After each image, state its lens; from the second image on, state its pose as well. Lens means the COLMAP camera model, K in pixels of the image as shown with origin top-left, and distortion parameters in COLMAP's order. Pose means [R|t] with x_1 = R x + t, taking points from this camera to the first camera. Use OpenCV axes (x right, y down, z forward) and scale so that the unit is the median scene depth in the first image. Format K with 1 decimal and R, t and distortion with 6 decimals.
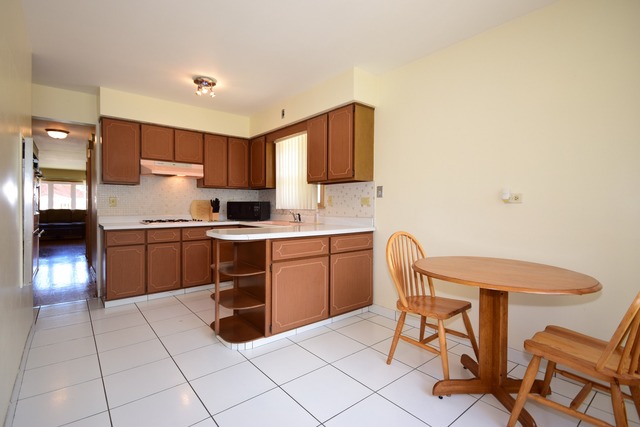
lens RADIAL K [[301.6, 0, 308.9], [0, 301.6, 209.5], [0, 0, 1]] dist [0.000762, 0.000495]
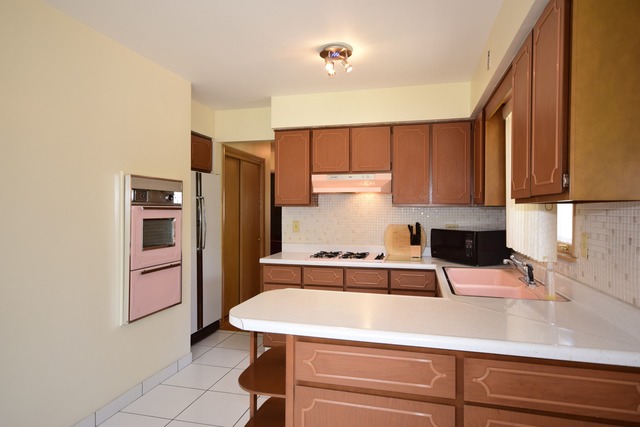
lens RADIAL K [[384.8, 0, 320.0], [0, 384.8, 213.5], [0, 0, 1]] dist [-0.000301, 0.001017]
pose [[0.601954, 0.005959, -0.798509, 0.245431], [-0.007267, 0.999972, 0.001985, -0.063587], [0.798498, 0.004608, 0.601980, 0.390396]]
